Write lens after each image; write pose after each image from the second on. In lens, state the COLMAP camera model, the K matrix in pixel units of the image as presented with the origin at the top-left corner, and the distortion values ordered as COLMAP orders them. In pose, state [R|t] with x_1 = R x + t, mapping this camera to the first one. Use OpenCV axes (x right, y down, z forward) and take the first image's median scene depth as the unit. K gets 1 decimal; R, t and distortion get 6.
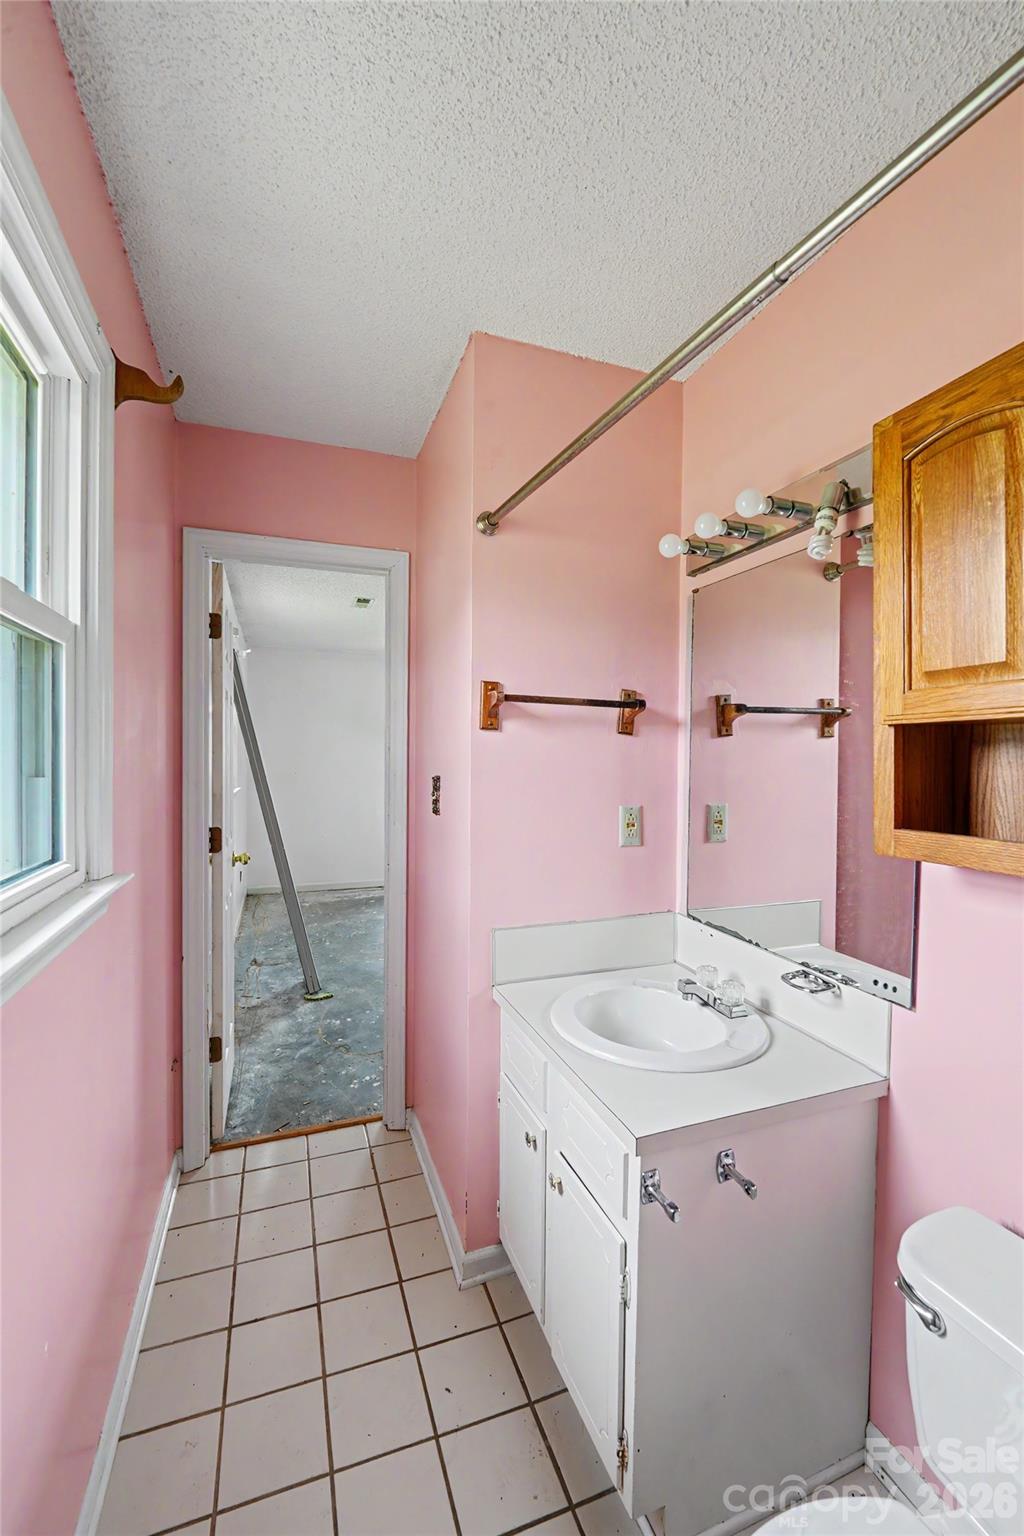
lens RADIAL K [[649.6, 0, 516.1], [0, 649.6, 775.4], [0, 0, 1]] dist [-0.001417, -0.007789]
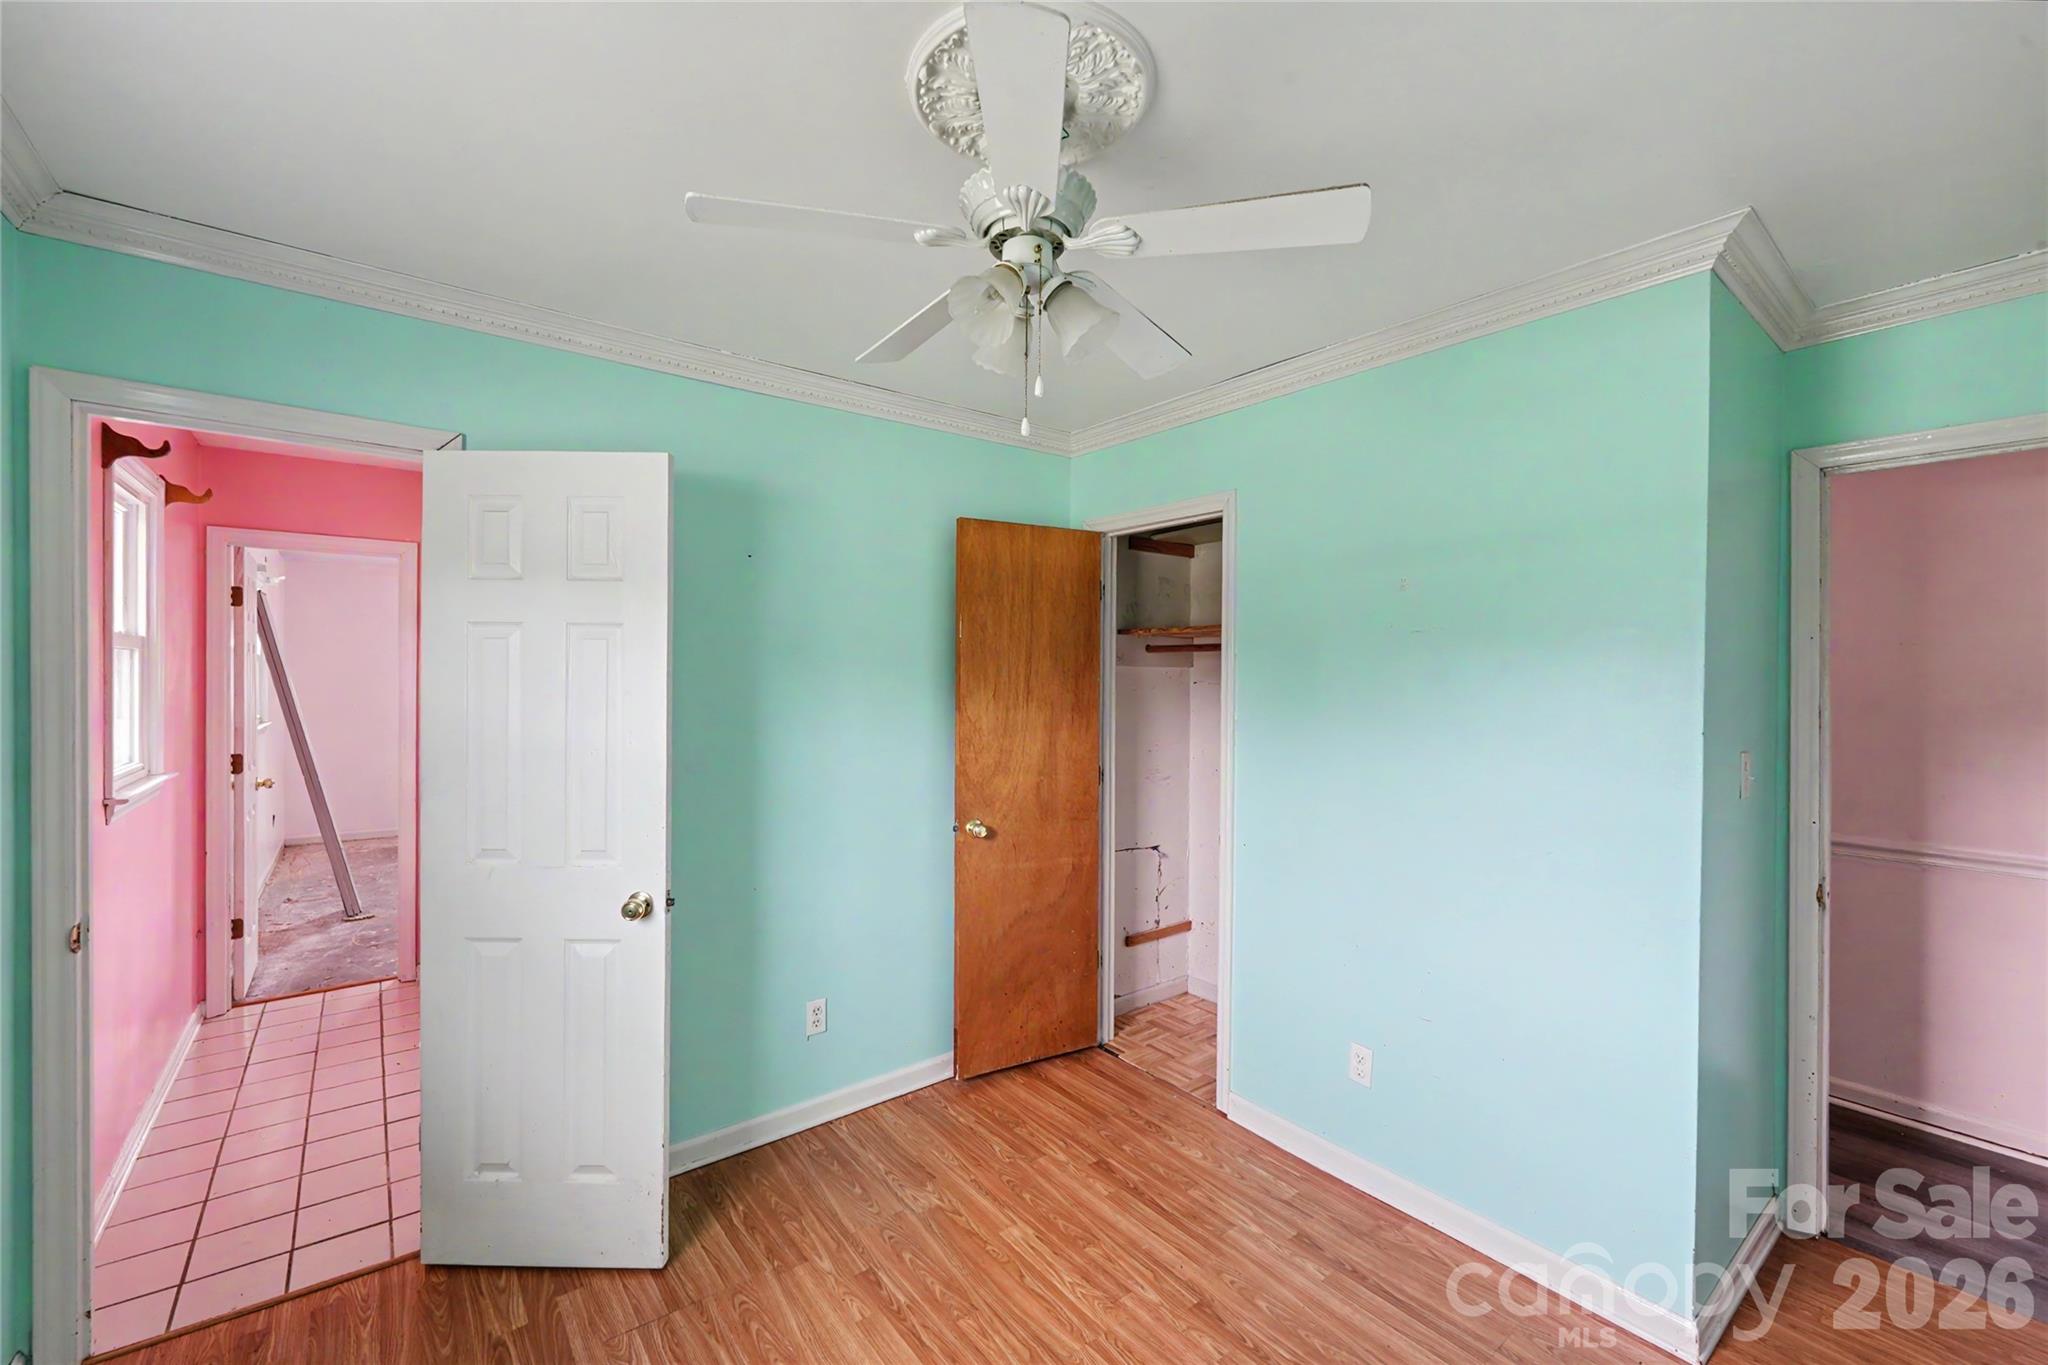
lens RADIAL K [[850.0, 0, 1016.5], [0, 850.0, 687.1], [0, 0, 1]] dist [0.000513, -0.000126]
pose [[0.953735, -0.006041, 0.300587, 0.624837], [0.009437, 0.999907, -0.009847, -0.024253], [-0.300499, 0.012228, 0.953704, -1.330177]]
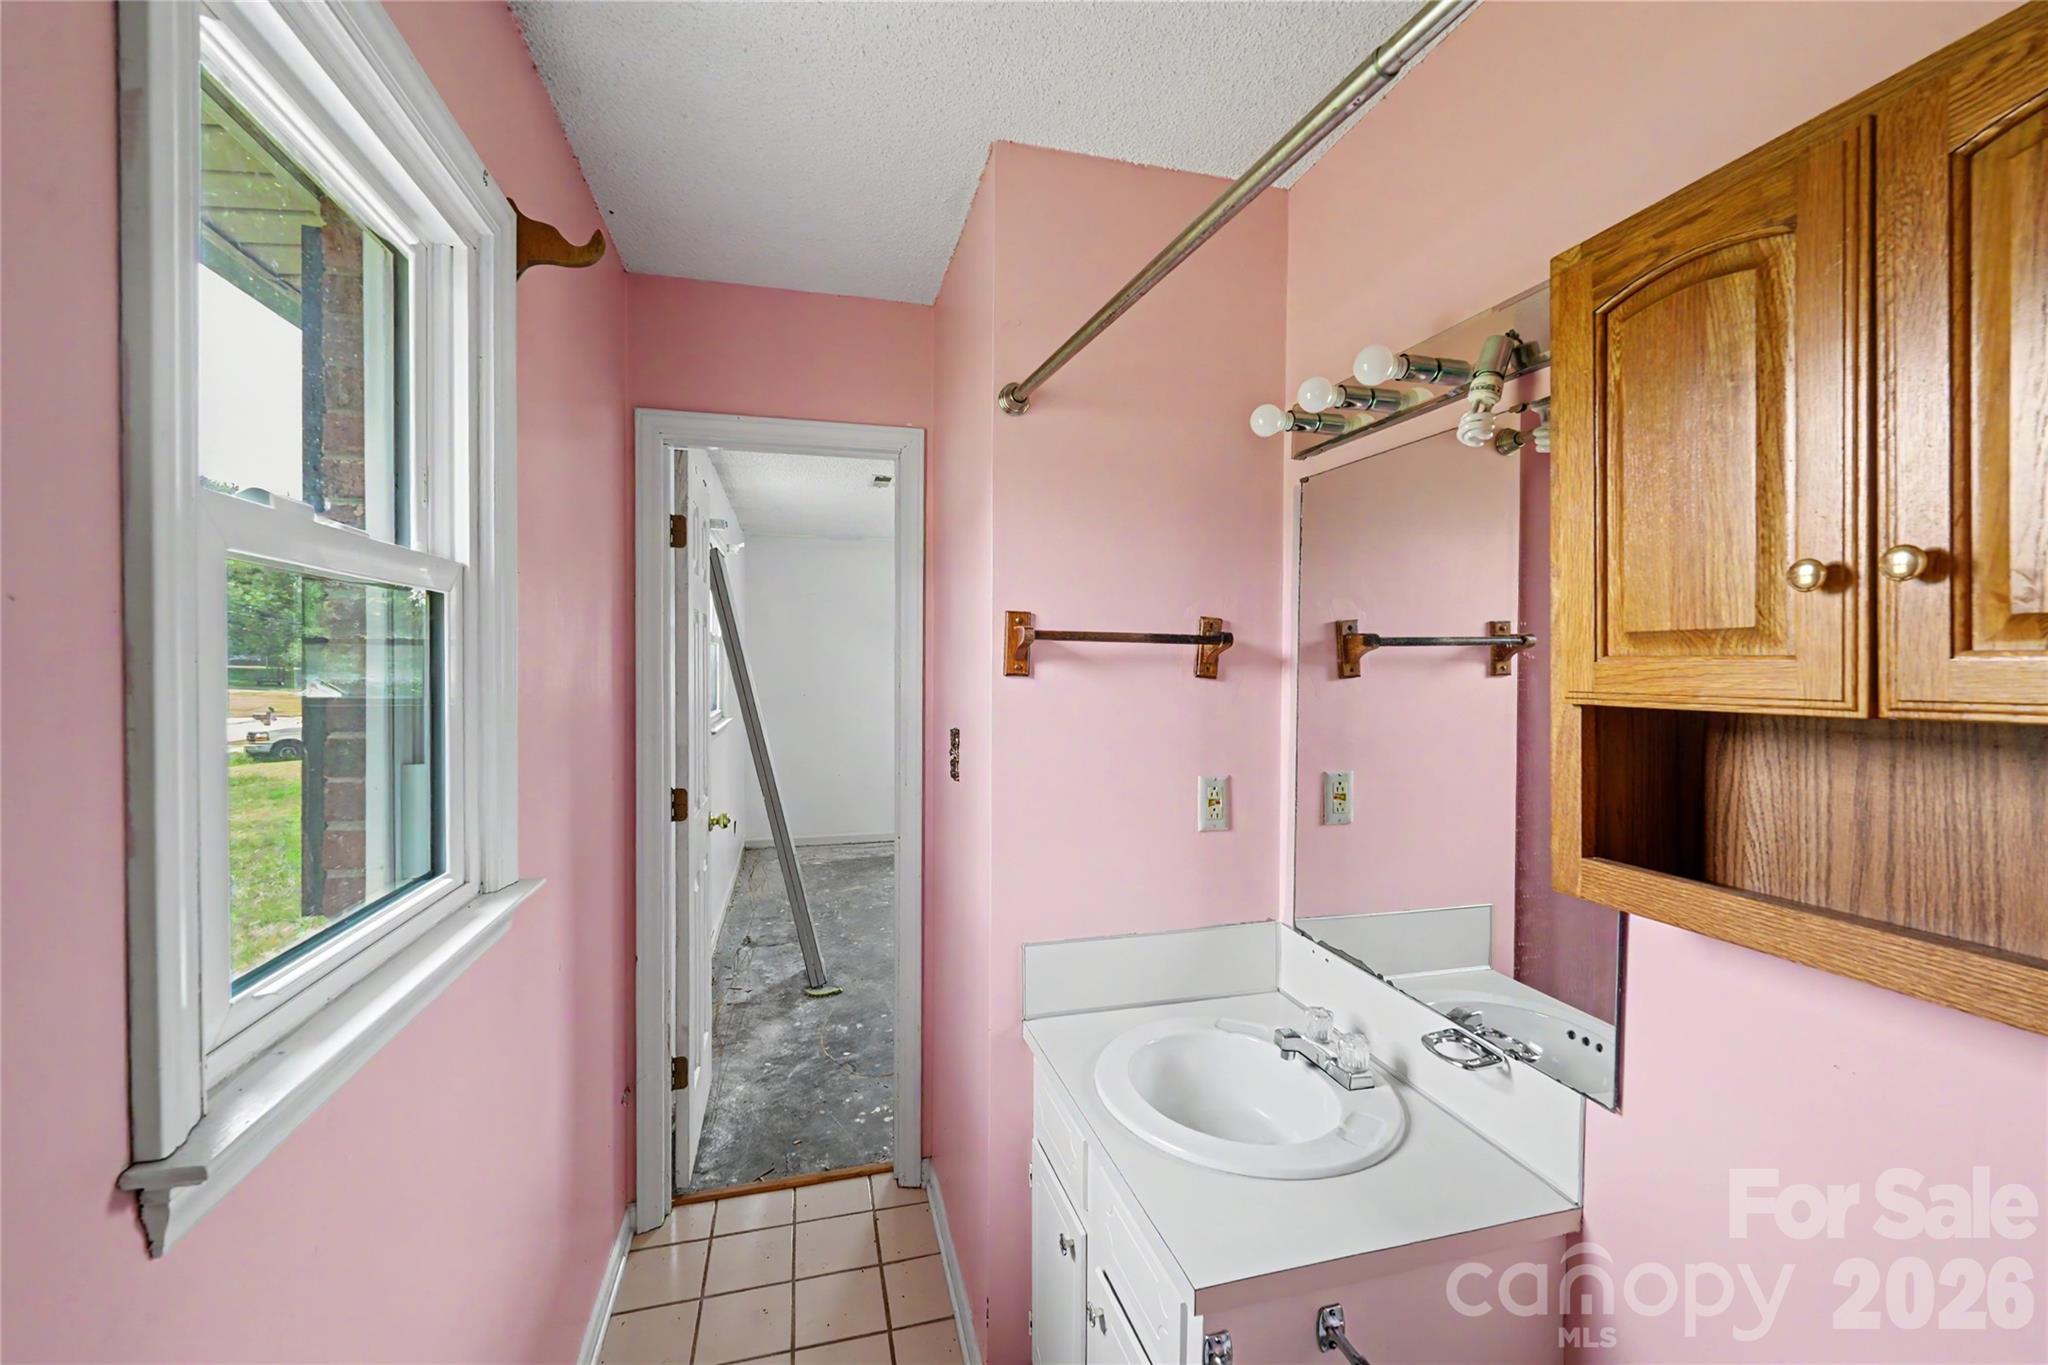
lens RADIAL K [[839.3, 0, 1015.7], [0, 839.3, 684.3], [0, 0, 1]] dist [0.001287, -0.000202]
pose [[0.995392, -0.001241, -0.095886, 0.045692], [0.001226, 0.999999, -0.000217, -0.056619], [0.095886, 0.000098, 0.995392, 0.041510]]
